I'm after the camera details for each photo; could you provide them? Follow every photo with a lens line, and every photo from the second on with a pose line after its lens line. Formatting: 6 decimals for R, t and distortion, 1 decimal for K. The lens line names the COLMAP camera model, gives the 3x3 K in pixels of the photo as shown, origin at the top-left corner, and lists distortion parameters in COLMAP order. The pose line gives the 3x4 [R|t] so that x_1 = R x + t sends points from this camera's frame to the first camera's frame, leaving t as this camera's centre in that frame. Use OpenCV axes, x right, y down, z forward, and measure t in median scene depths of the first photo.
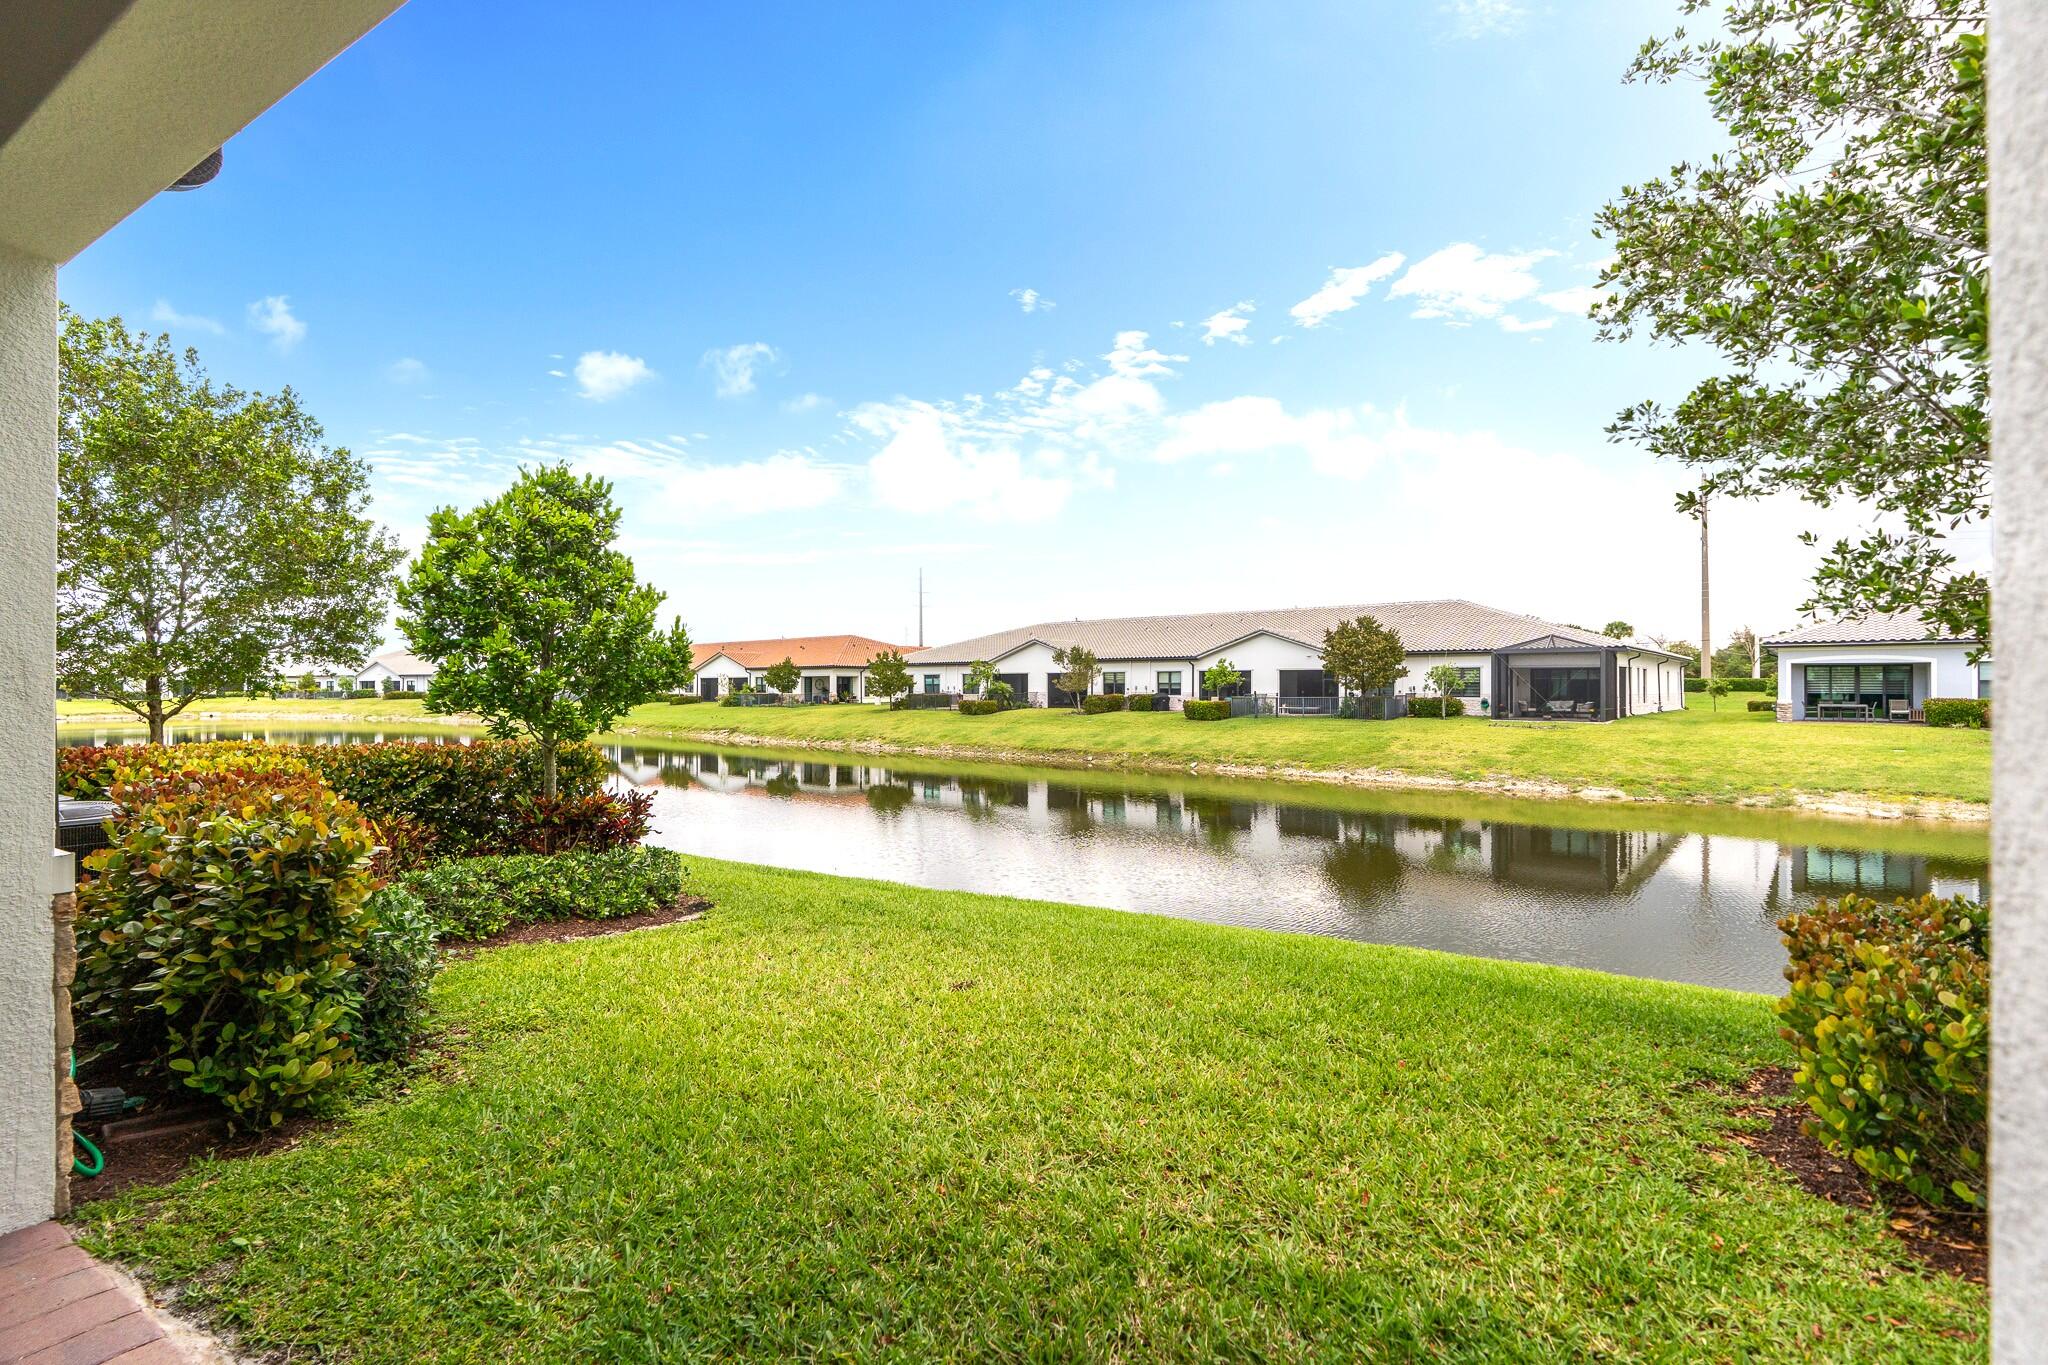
lens RADIAL K [[934.0, 0, 1020.5], [0, 934.0, 685.1], [0, 0, 1]] dist [-0.012201, 0.002776]
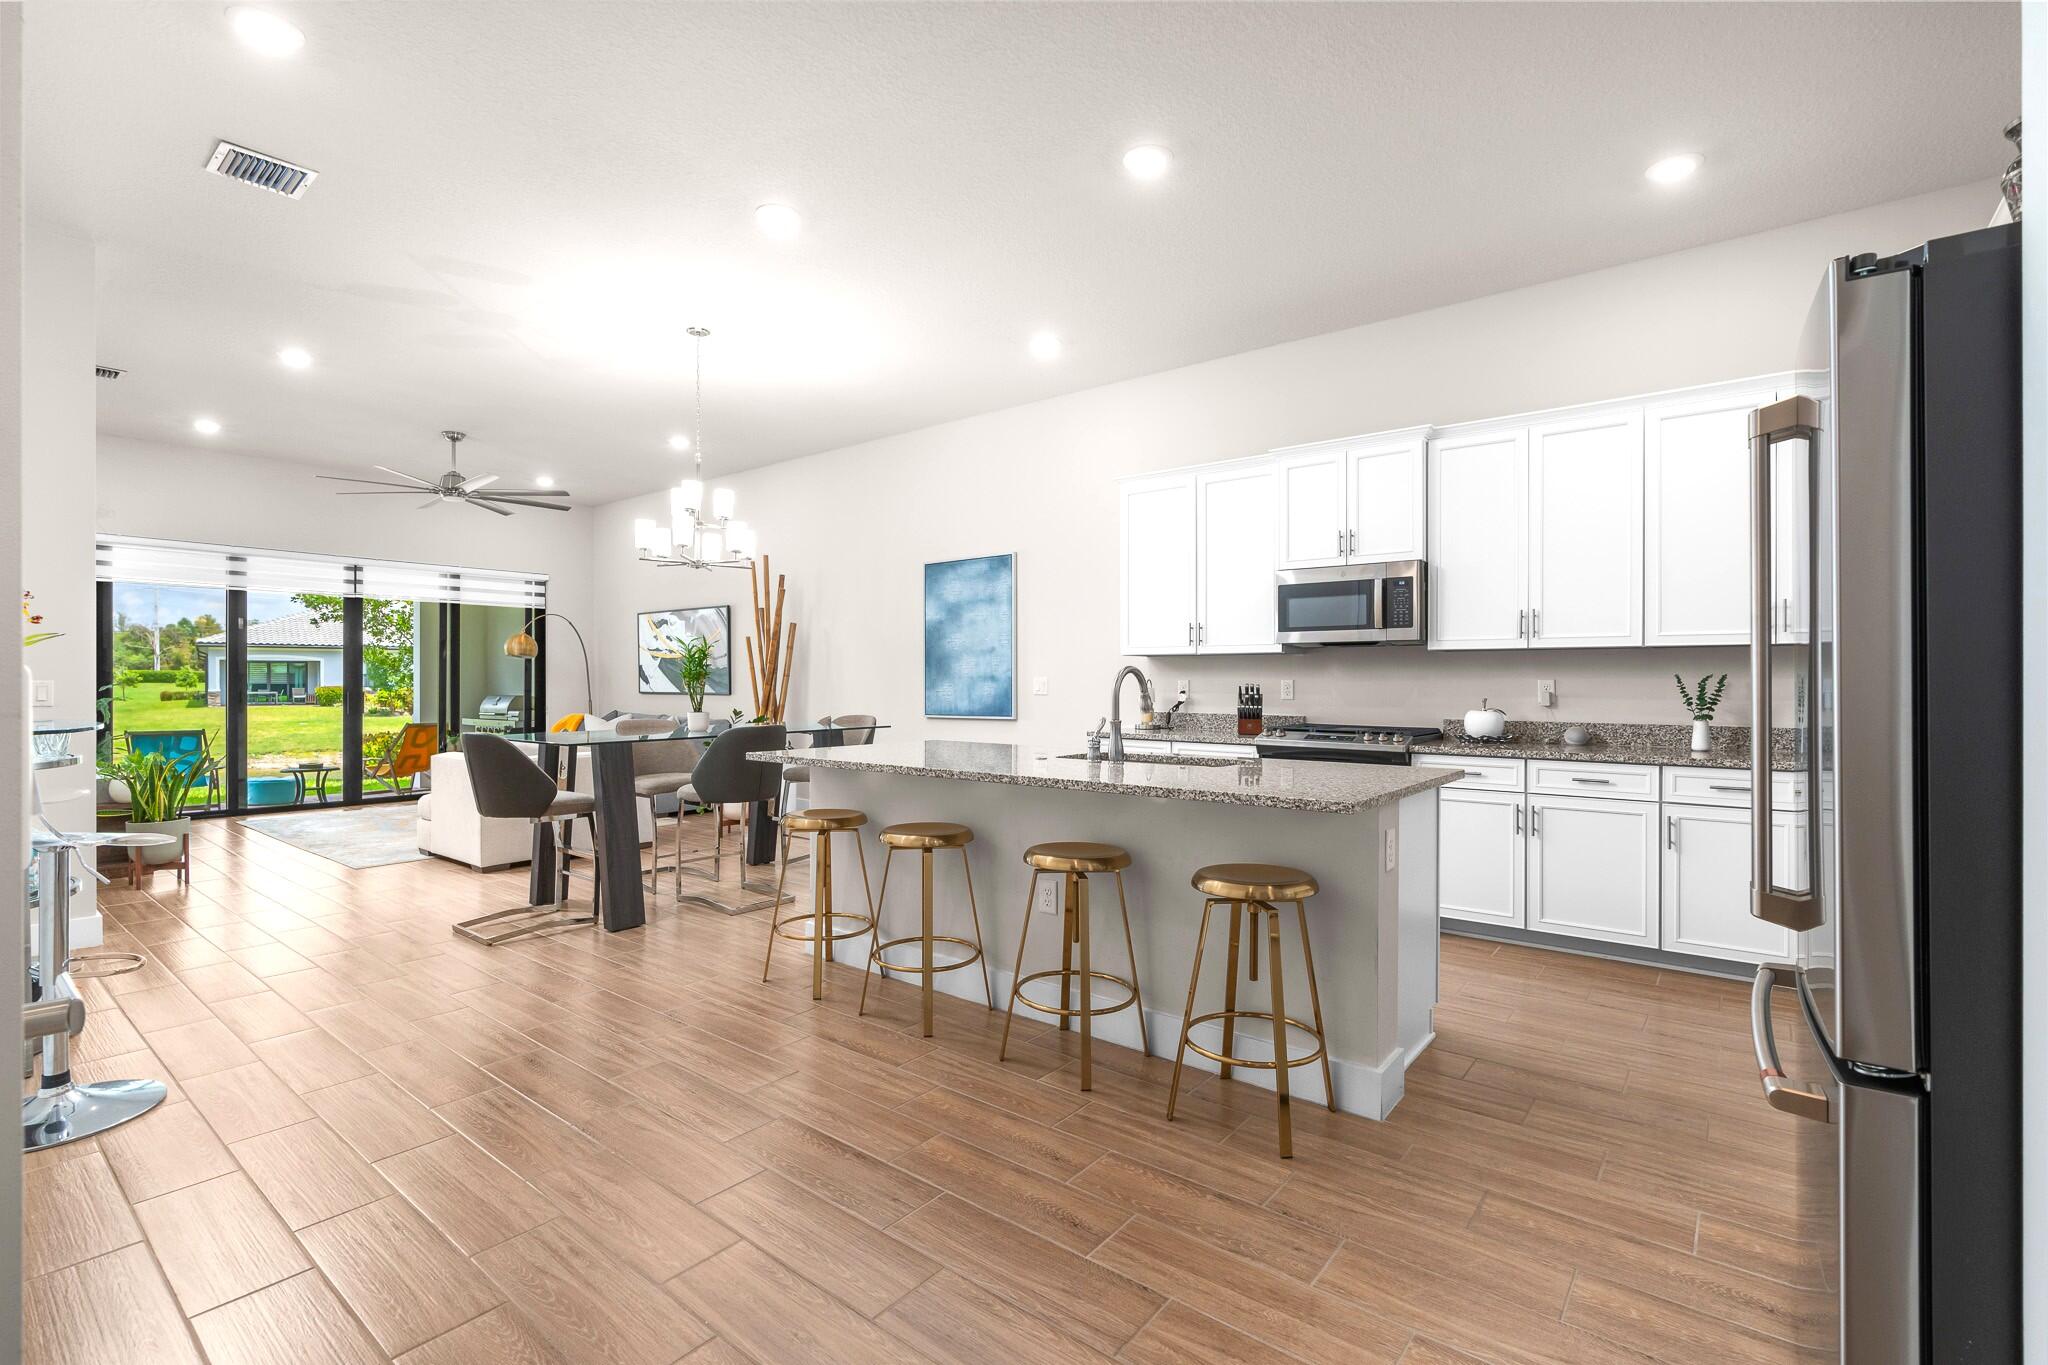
lens RADIAL K [[934.0, 0, 1030.3], [0, 934.0, 669.4], [0, 0, 1]] dist [-0.012201, 0.002776]
pose [[0.123018, 0.009740, 0.992357, -0.228548], [-0.001652, 0.999952, -0.009610, -0.000045], [-0.992403, -0.000457, 0.123028, -0.196966]]
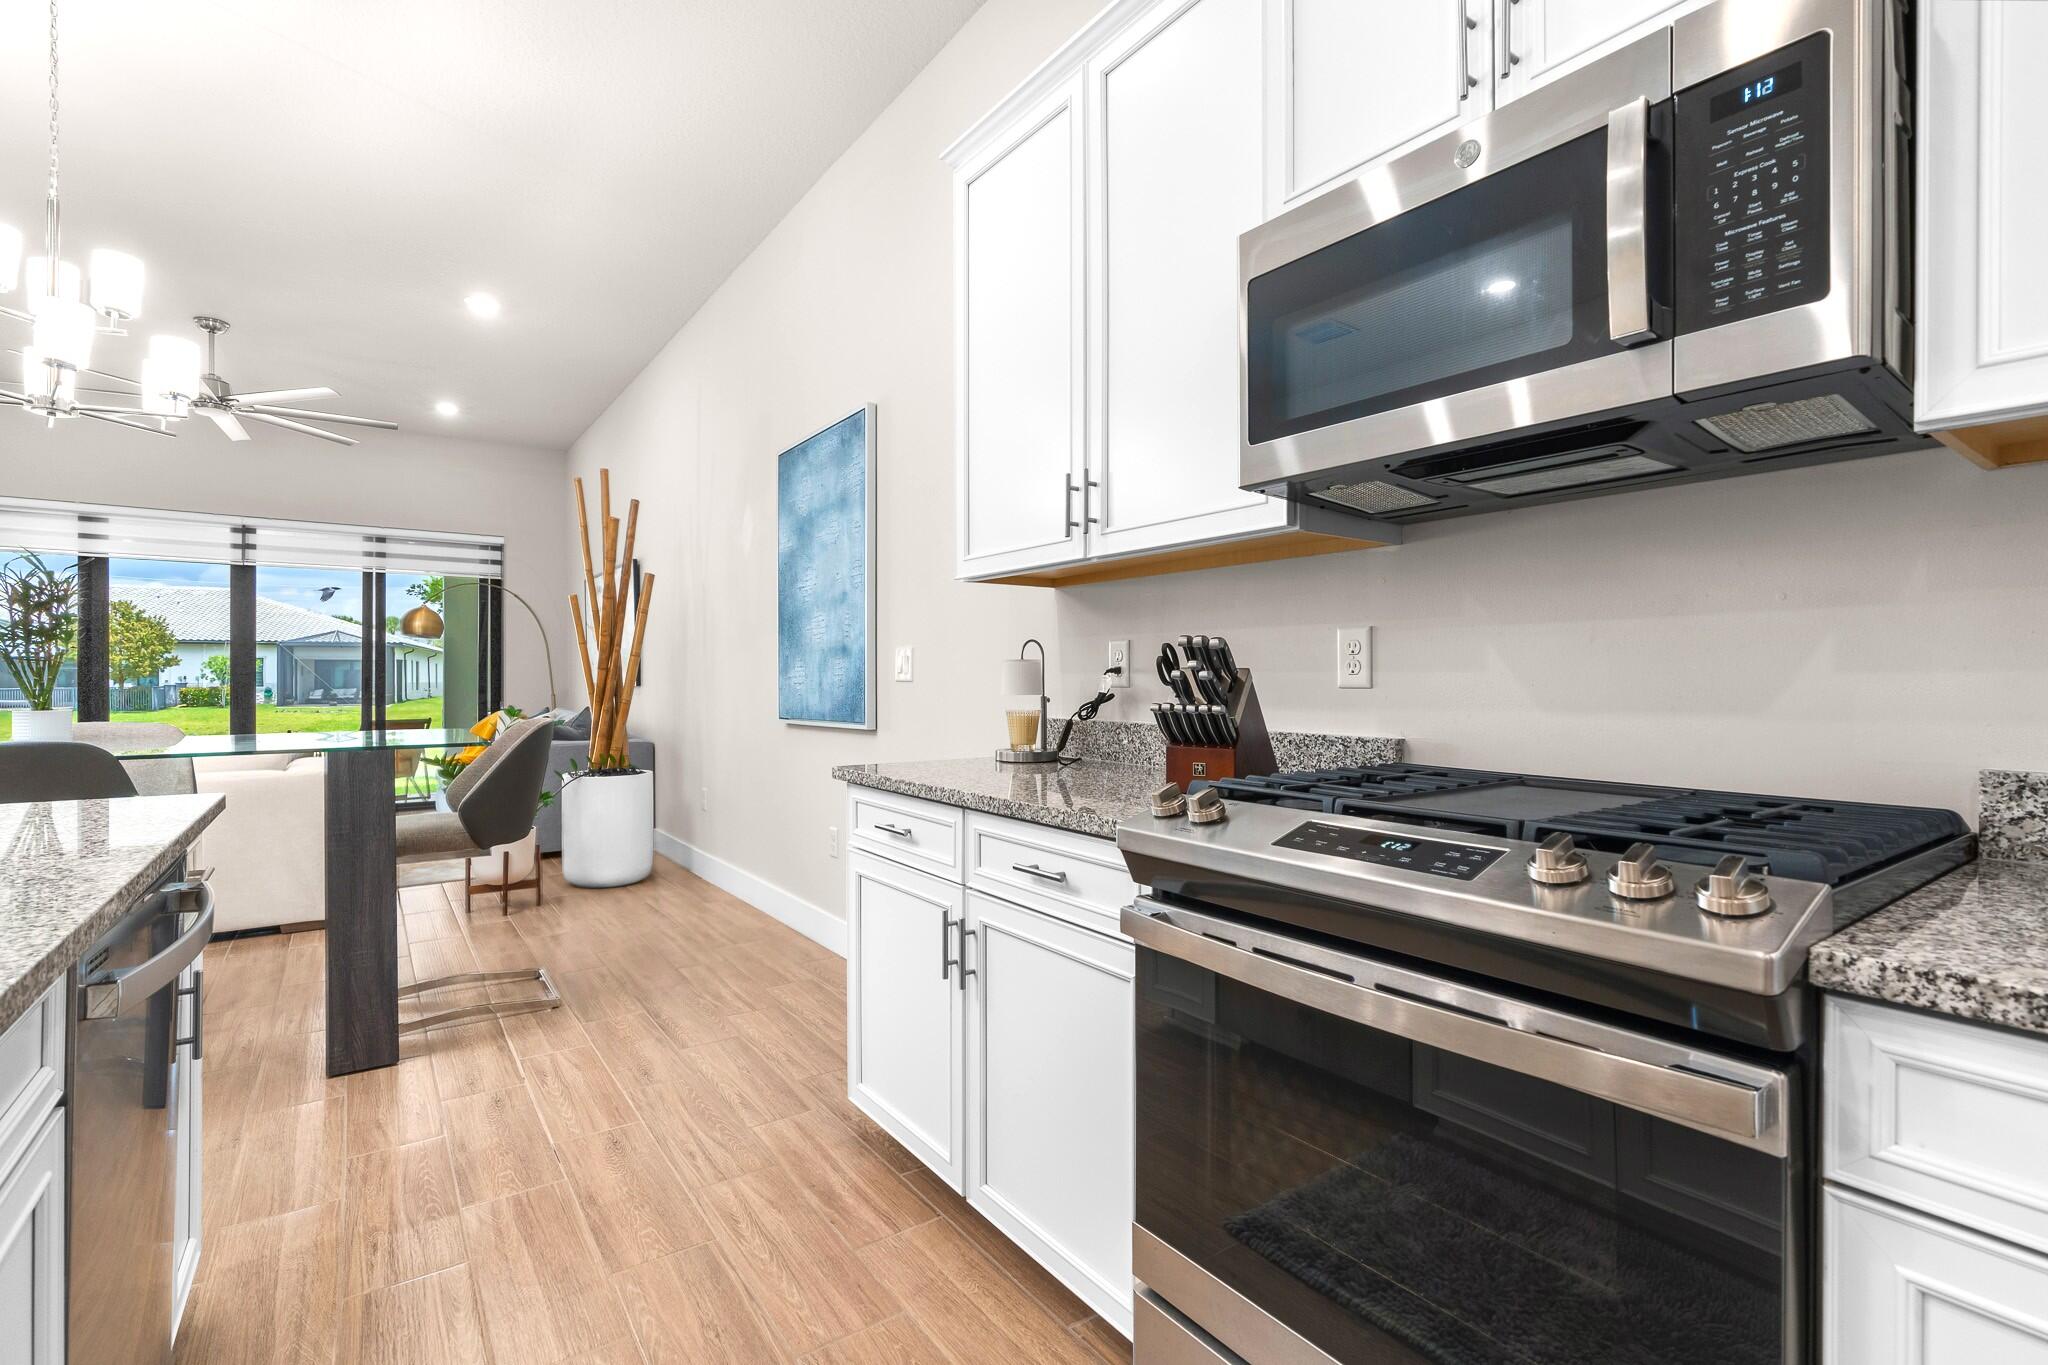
lens RADIAL K [[934.0, 0, 1032.4], [0, 934.0, 666.4], [0, 0, 1]] dist [-0.012201, 0.002776]
pose [[0.396031, 0.011181, 0.918169, -0.130777], [-0.000563, 0.999929, -0.011934, 0.002692], [-0.918237, 0.004210, 0.396009, -0.222435]]
